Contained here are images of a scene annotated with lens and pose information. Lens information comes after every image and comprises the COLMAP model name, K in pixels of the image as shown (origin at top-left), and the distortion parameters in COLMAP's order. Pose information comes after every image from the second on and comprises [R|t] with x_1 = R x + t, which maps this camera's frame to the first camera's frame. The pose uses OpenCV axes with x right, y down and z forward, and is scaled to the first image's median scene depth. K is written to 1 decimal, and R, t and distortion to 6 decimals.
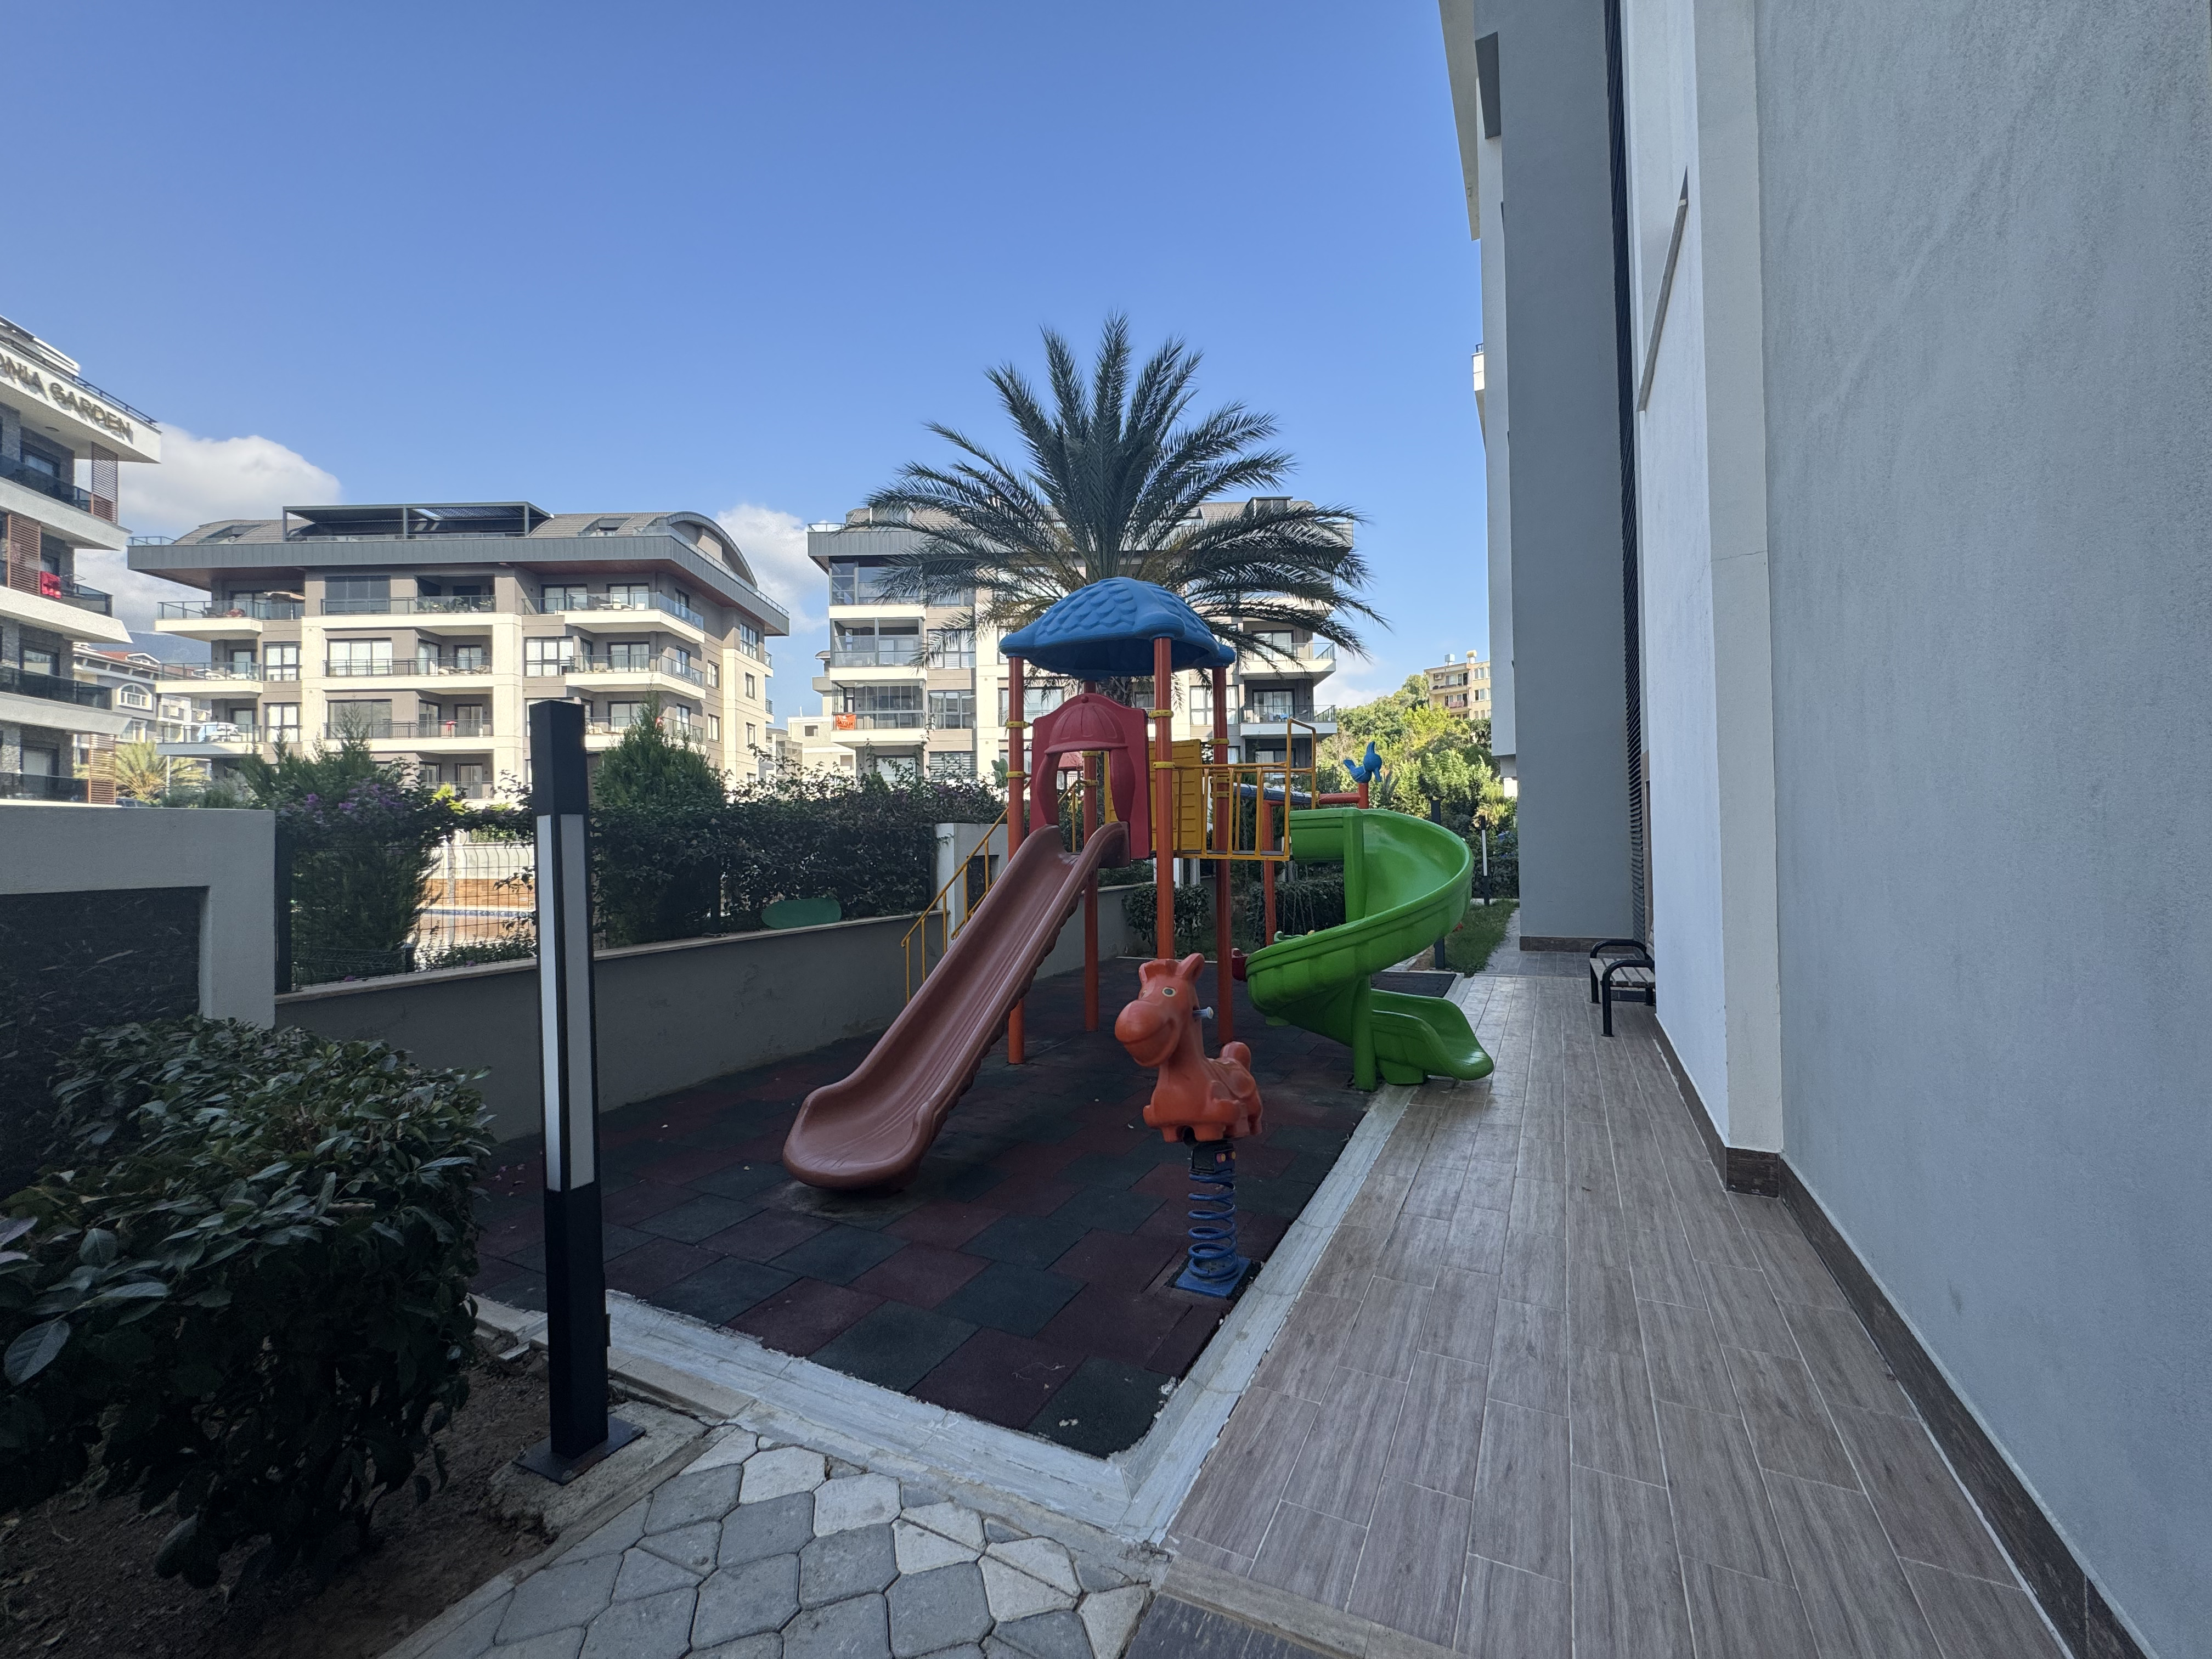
lens RADIAL K [[883.0, 0, 1106.6], [0, 883.0, 831.9], [0, 0, 1]] dist [-0.002497, 0.000206]
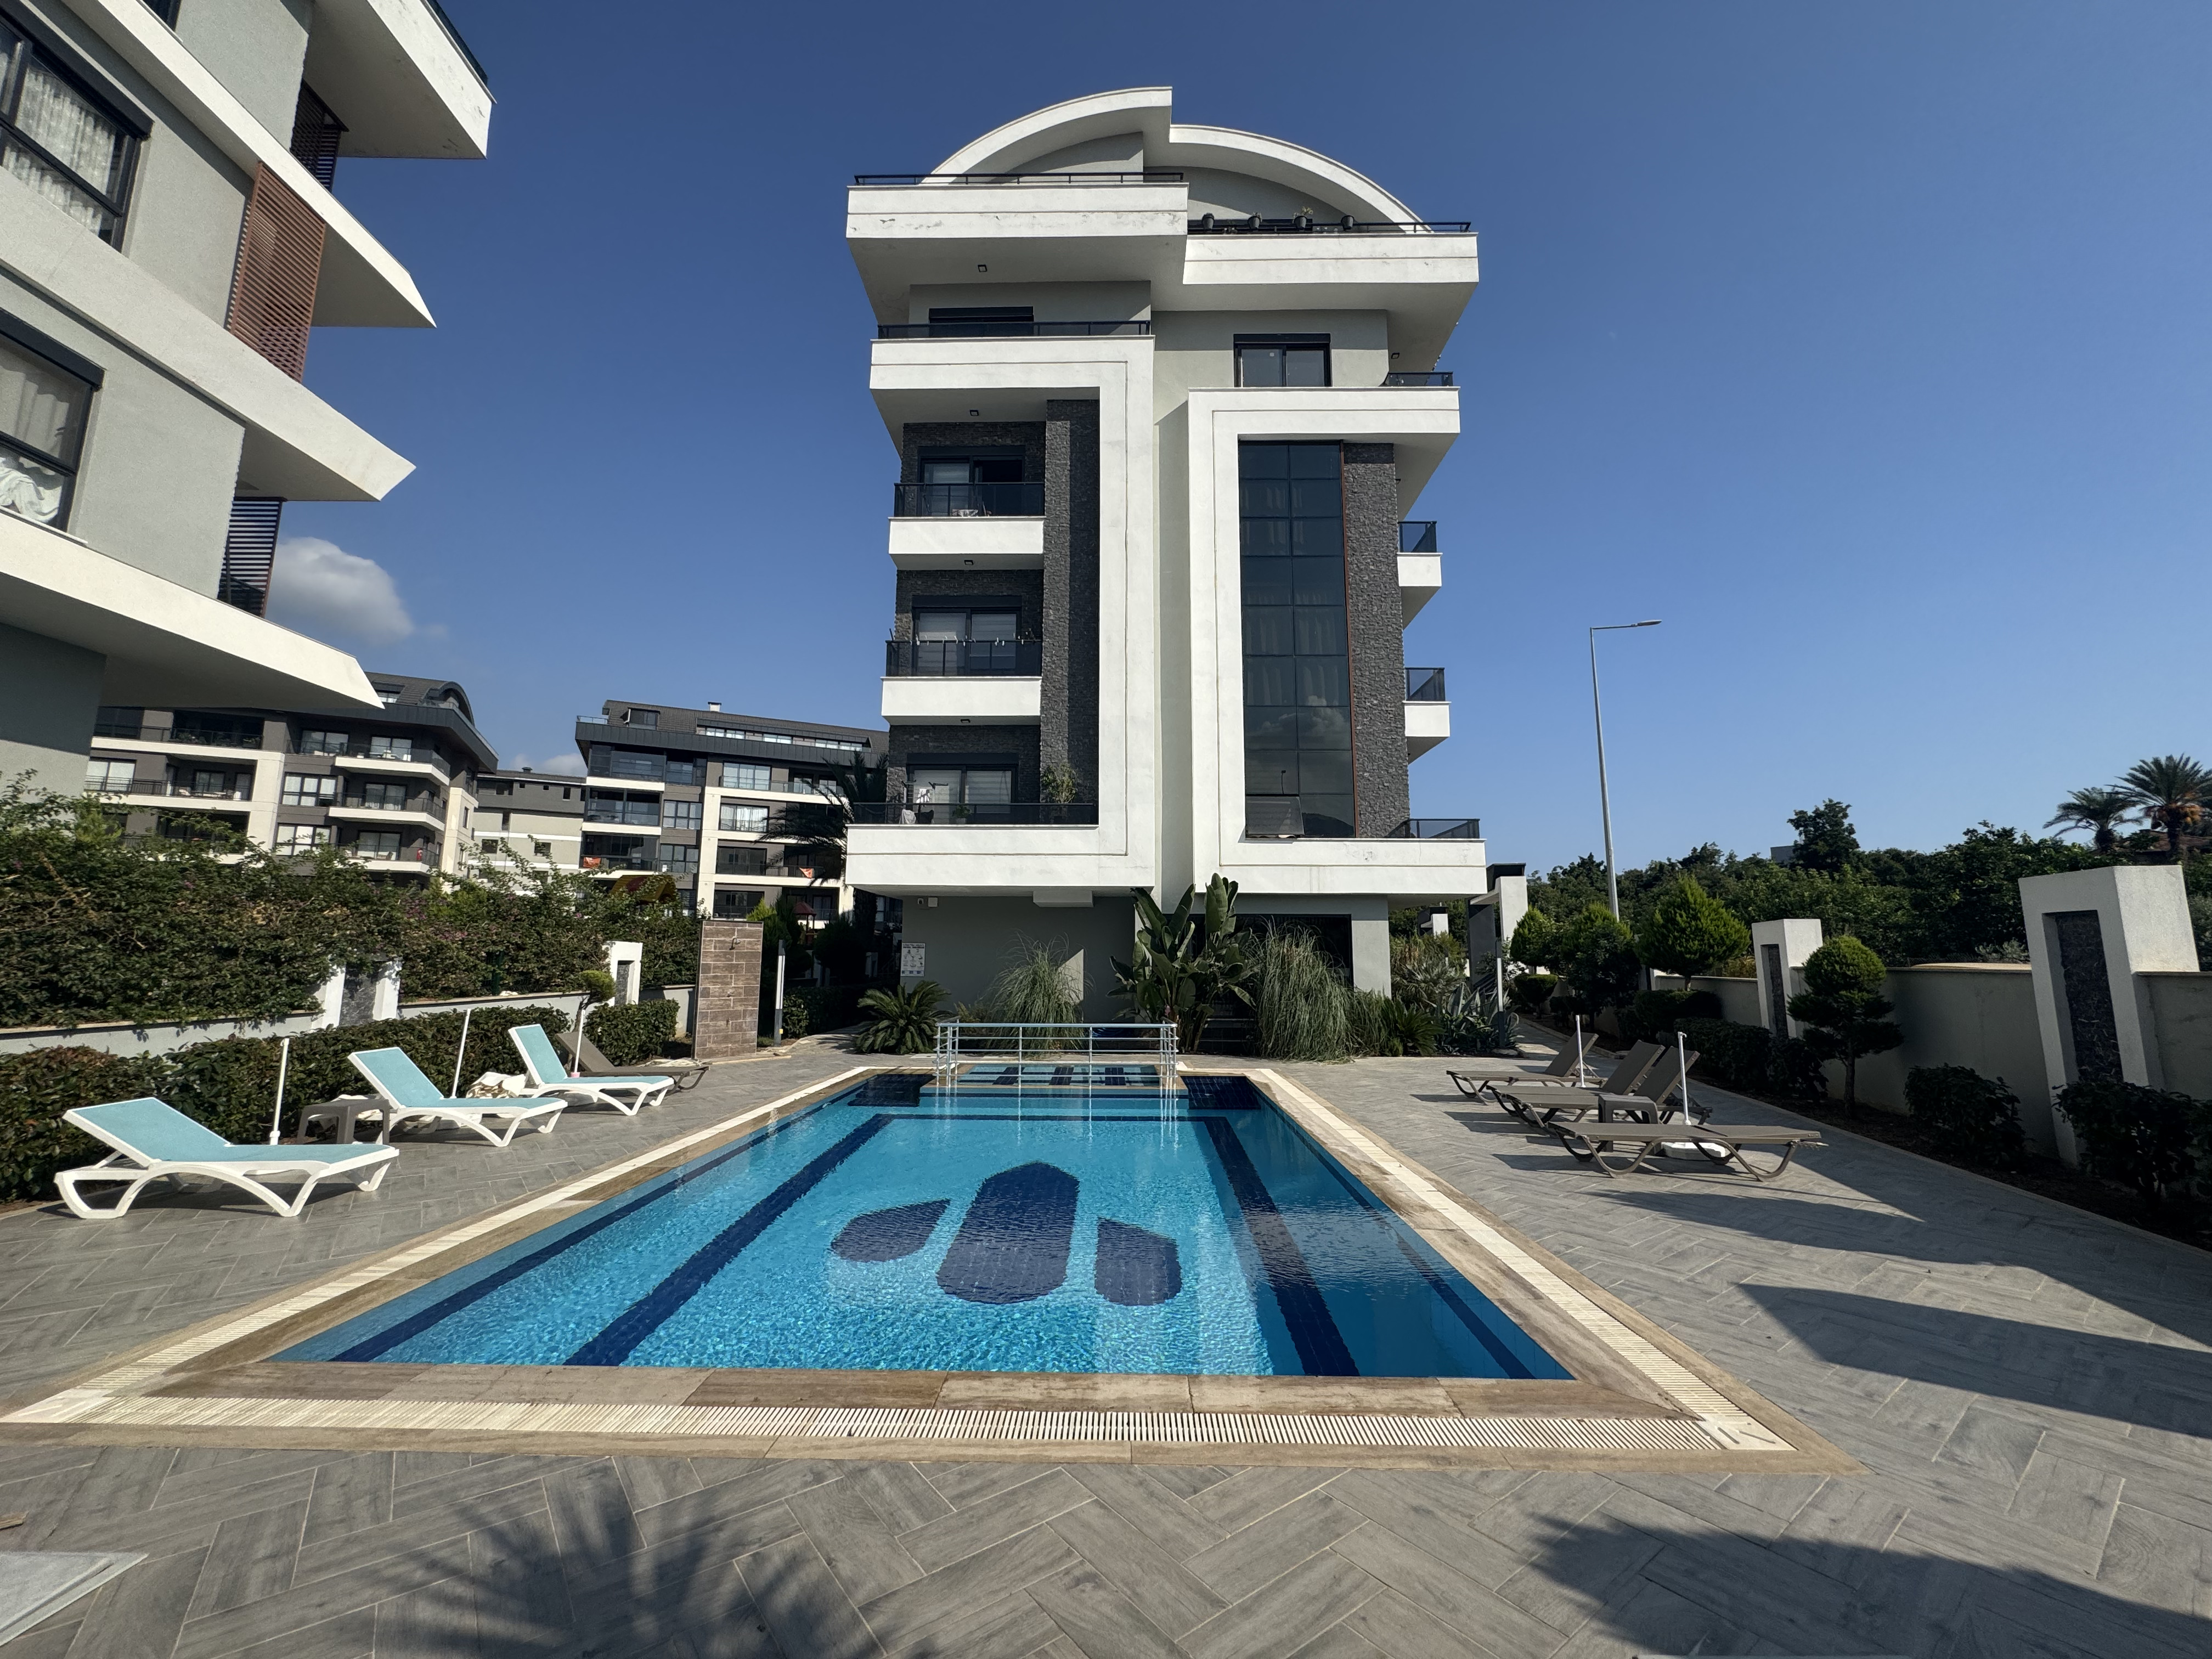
lens RADIAL K [[883.0, 0, 1107.1], [0, 883.0, 835.6], [0, 0, 1]] dist [-0.002497, 0.000206]
pose [[0.900550, 0.083549, 0.426650, -0.167346], [-0.025610, 0.989851, -0.139783, -0.000186], [-0.433998, 0.114955, 0.893550, -0.526298]]
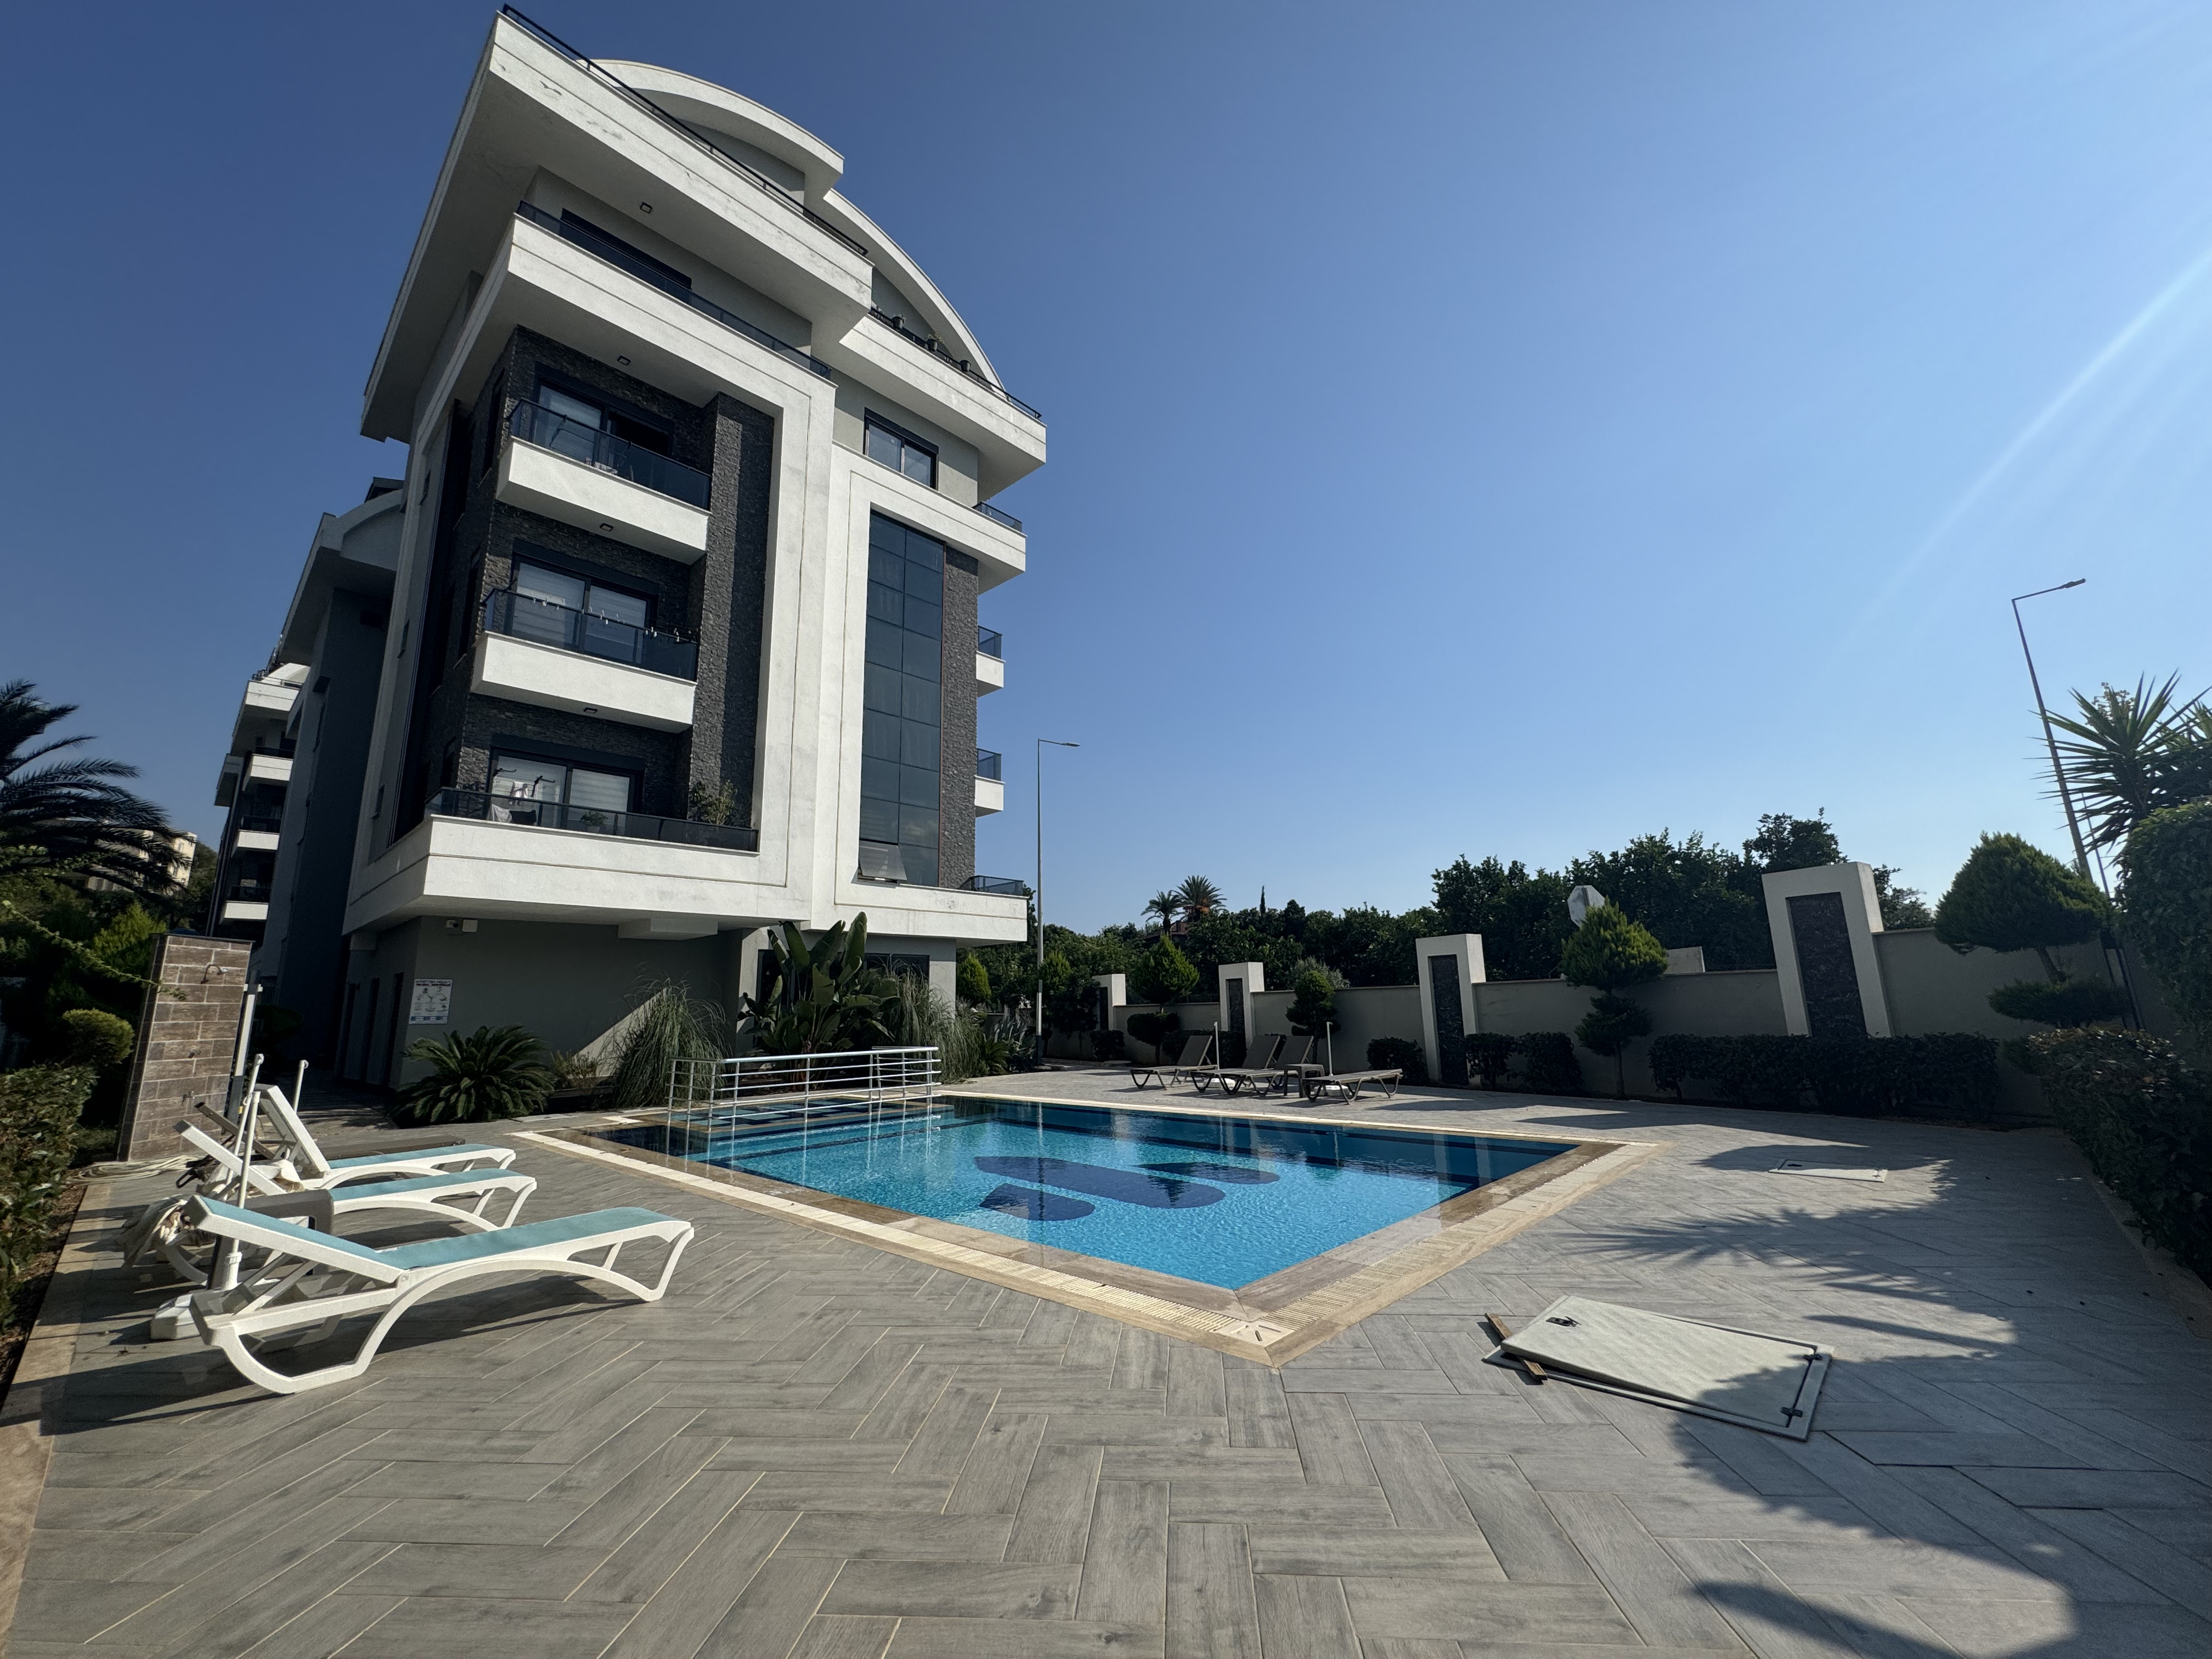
lens RADIAL K [[883.0, 0, 1106.6], [0, 883.0, 834.5], [0, 0, 1]] dist [-0.002497, 0.000206]
pose [[0.284769, 0.199855, 0.937531, -0.294172], [0.007461, 0.977533, -0.210648, 0.010913], [-0.958567, 0.066981, 0.276880, -0.433367]]
